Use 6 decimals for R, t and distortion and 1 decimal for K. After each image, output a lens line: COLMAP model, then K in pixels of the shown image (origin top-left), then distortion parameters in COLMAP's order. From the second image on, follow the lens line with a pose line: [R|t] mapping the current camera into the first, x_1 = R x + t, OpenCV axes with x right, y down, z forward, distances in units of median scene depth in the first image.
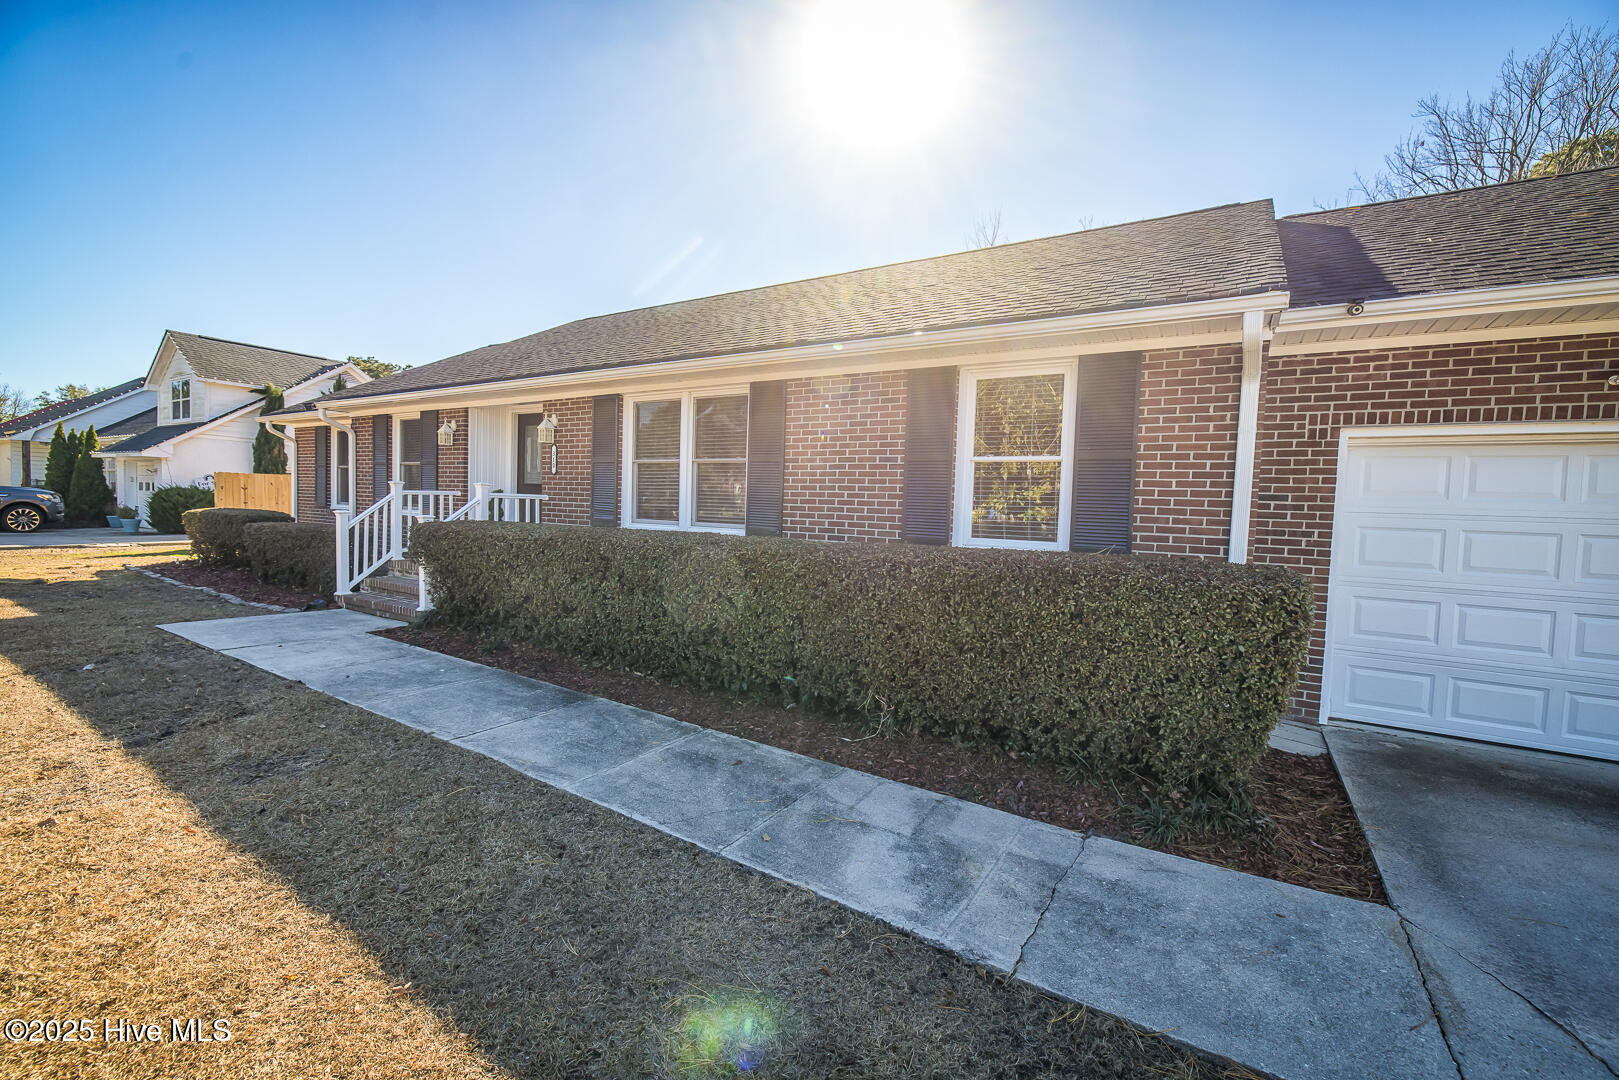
lens RADIAL K [[673.0, 0, 807.3], [0, 673.0, 538.4], [0, 0, 1]] dist [0.001560, -0.000857]
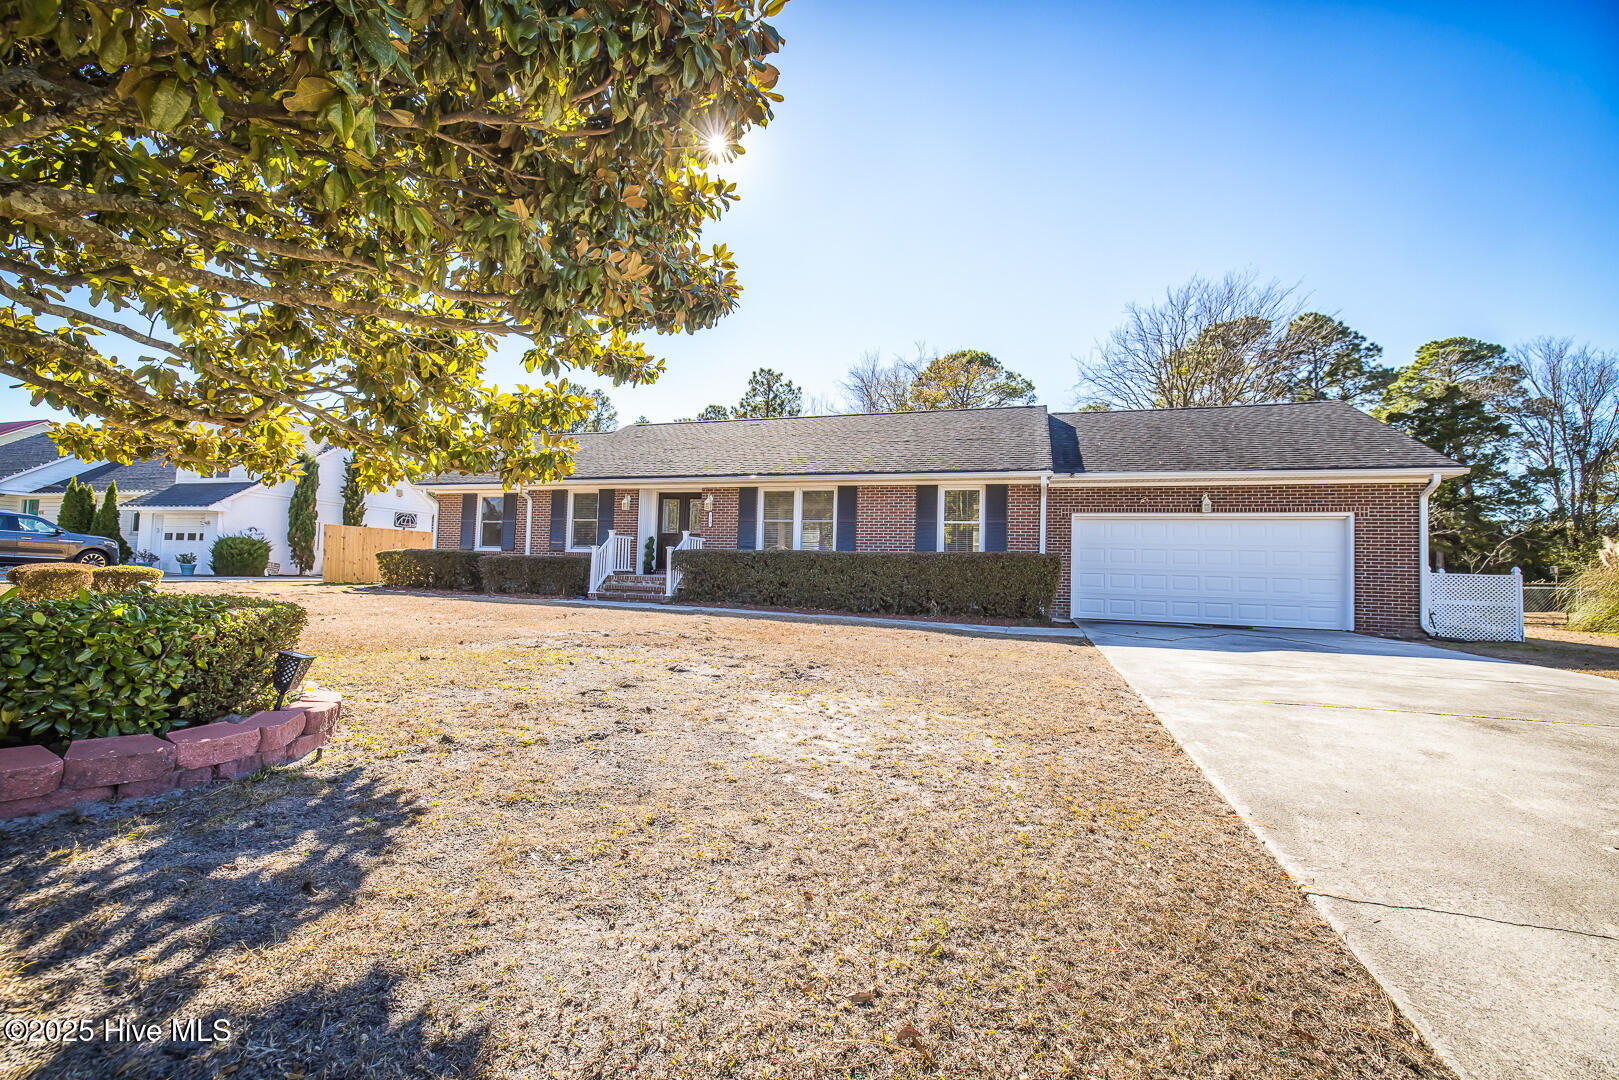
lens RADIAL K [[673.0, 0, 802.4], [0, 673.0, 537.1], [0, 0, 1]] dist [0.001560, -0.000857]
pose [[0.971395, 0.009306, 0.237288, -0.574343], [0.013227, 0.995560, -0.093194, 0.108919], [-0.237102, 0.093667, 0.966959, -0.854557]]
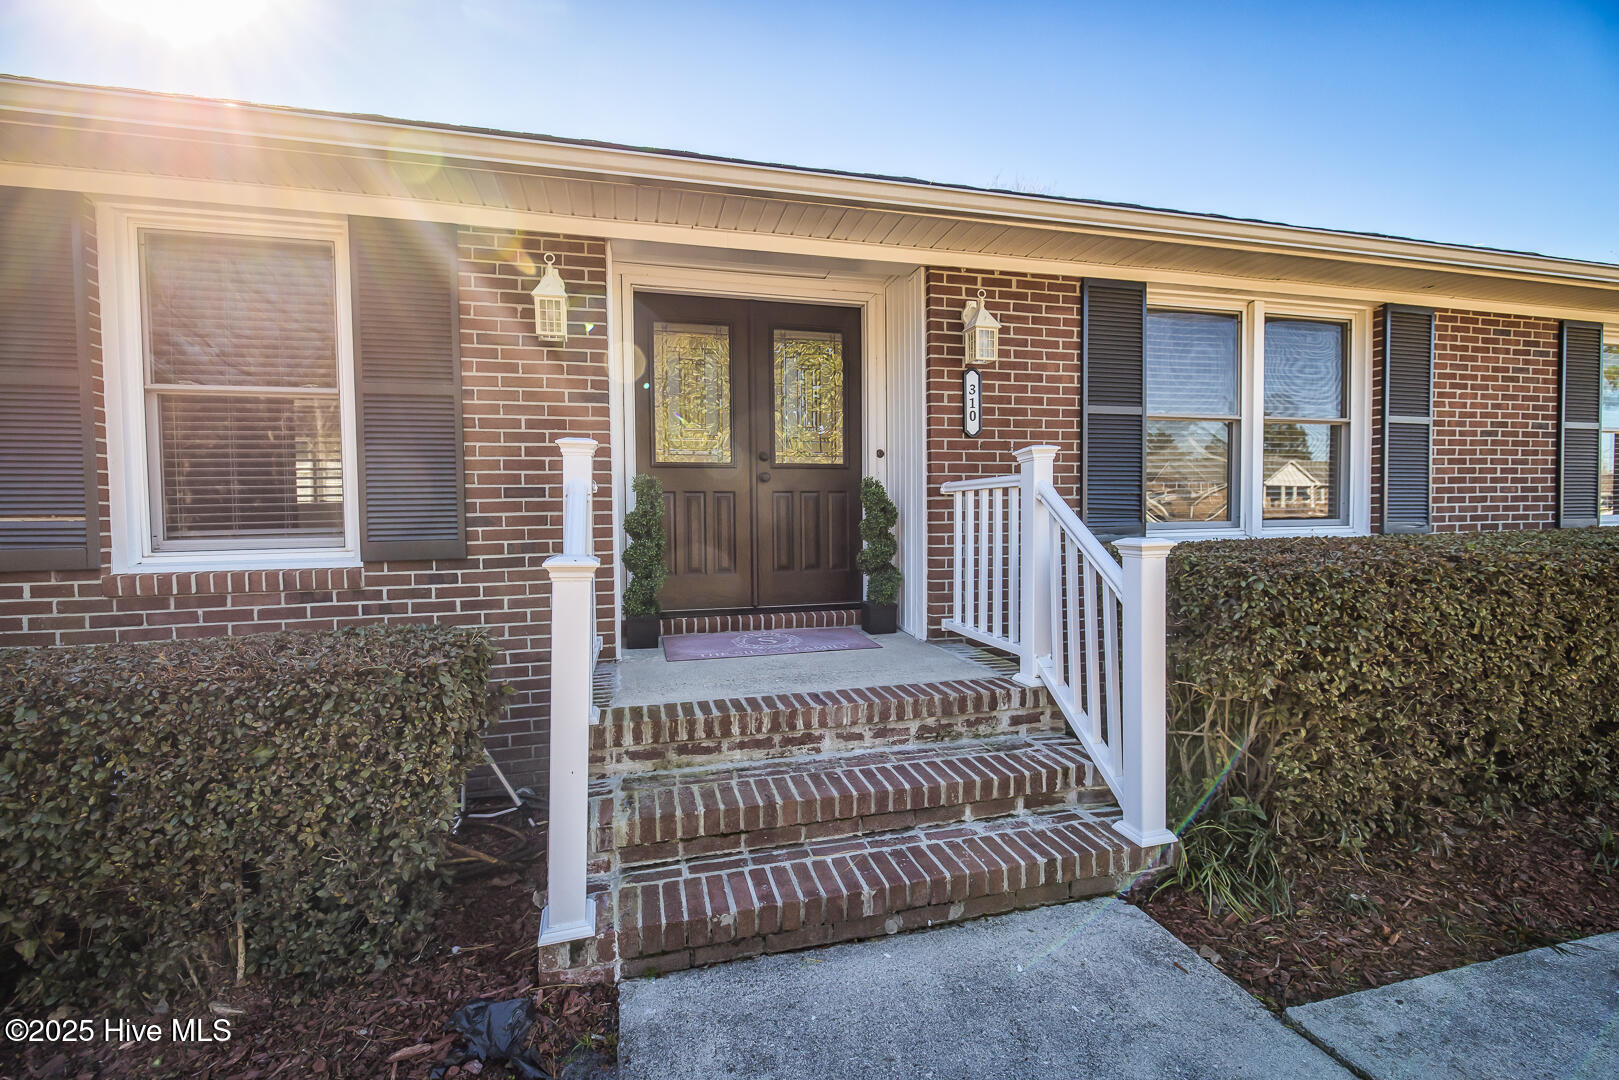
lens RADIAL K [[673.0, 0, 802.7], [0, 673.0, 536.4], [0, 0, 1]] dist [0.001560, -0.000857]
pose [[0.689236, -0.064842, 0.721629, -0.788798], [0.071881, 0.997193, 0.020949, -0.046478], [-0.720962, 0.037432, 0.691963, 0.781633]]
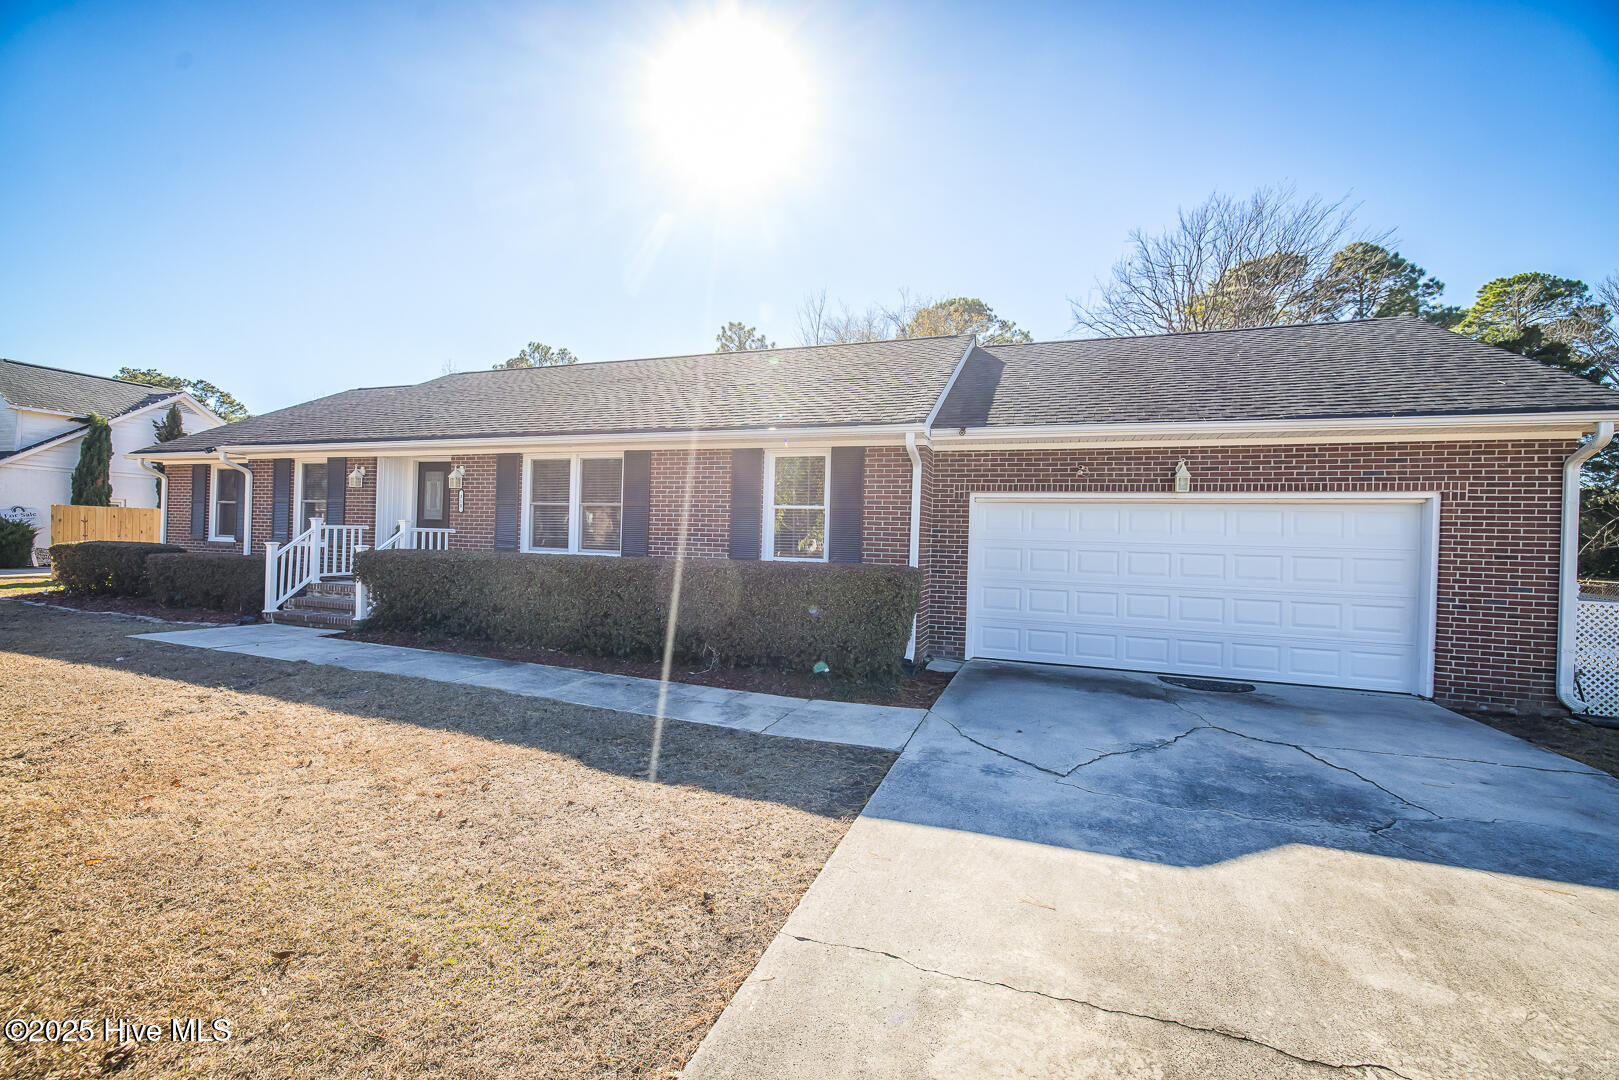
lens RADIAL K [[673.0, 0, 802.8], [0, 673.0, 537.3], [0, 0, 1]] dist [0.001560, -0.000857]
pose [[0.977840, -0.004419, 0.209305, -0.011619], [0.014076, 0.998903, -0.044668, 0.017084], [-0.208878, 0.046624, 0.976830, -0.377537]]
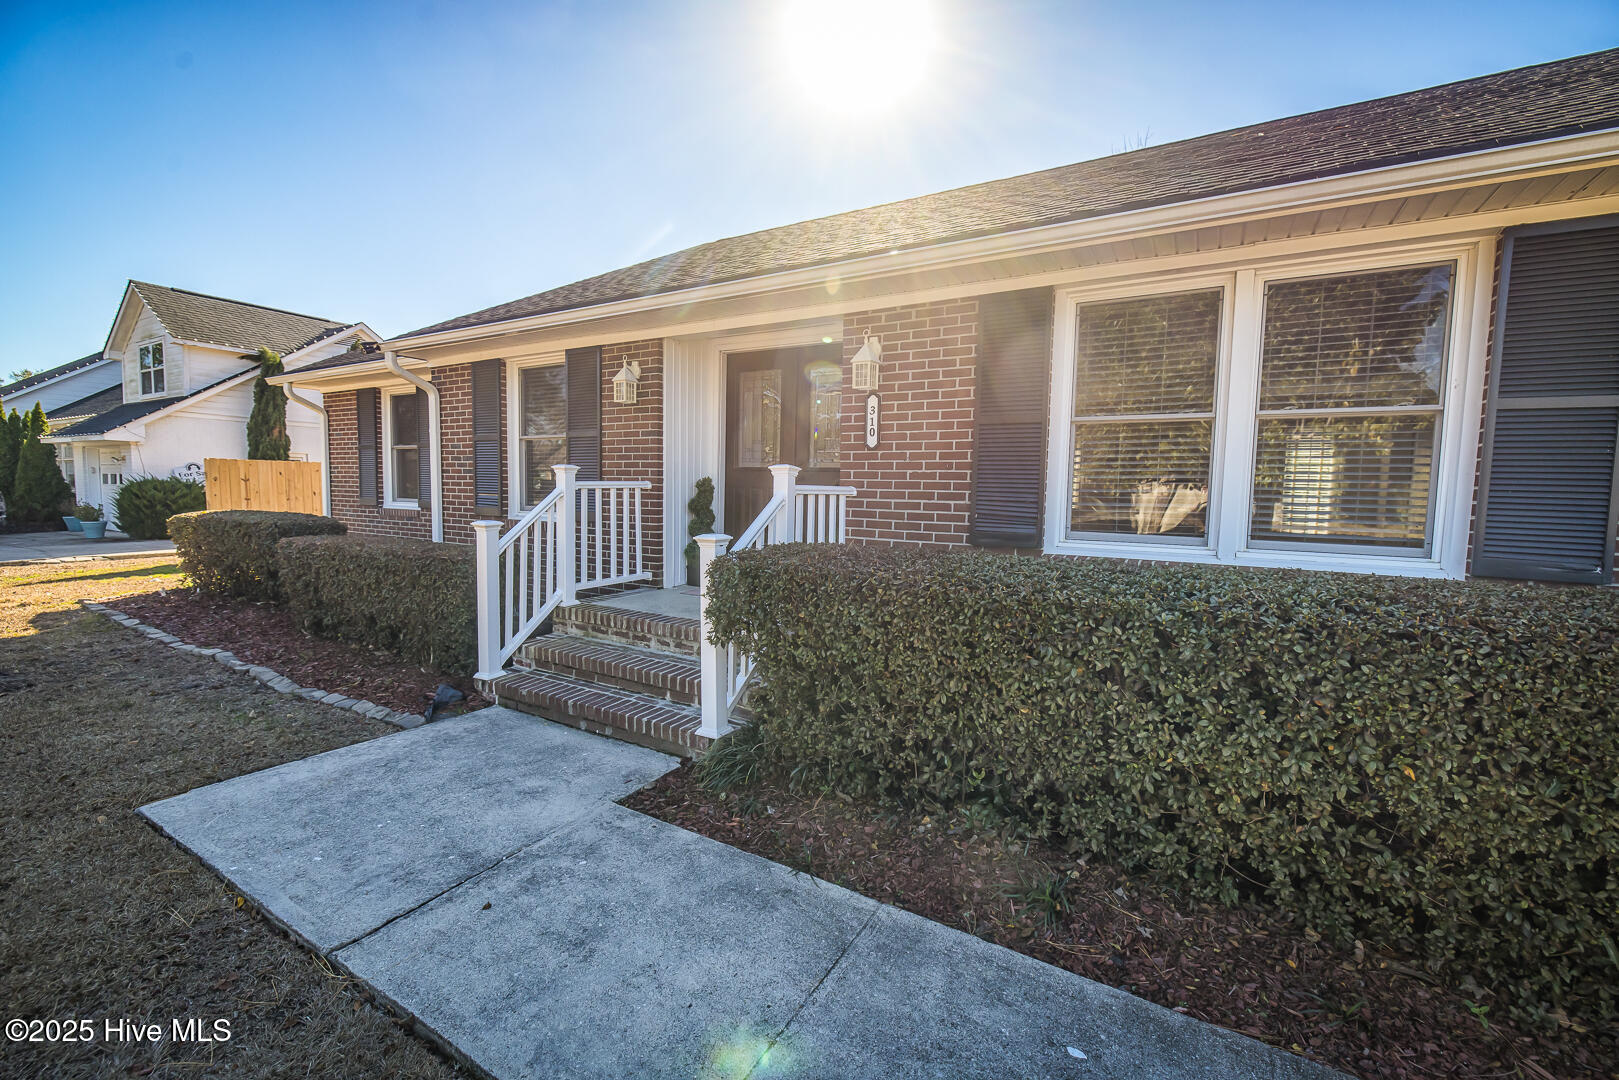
lens RADIAL K [[673.0, 0, 805.3], [0, 673.0, 539.6], [0, 0, 1]] dist [0.001560, -0.000857]
pose [[0.999680, -0.014589, 0.020677, -0.446757], [0.014038, 0.999550, 0.026525, -0.037272], [-0.021055, -0.026226, 0.999434, 0.459585]]
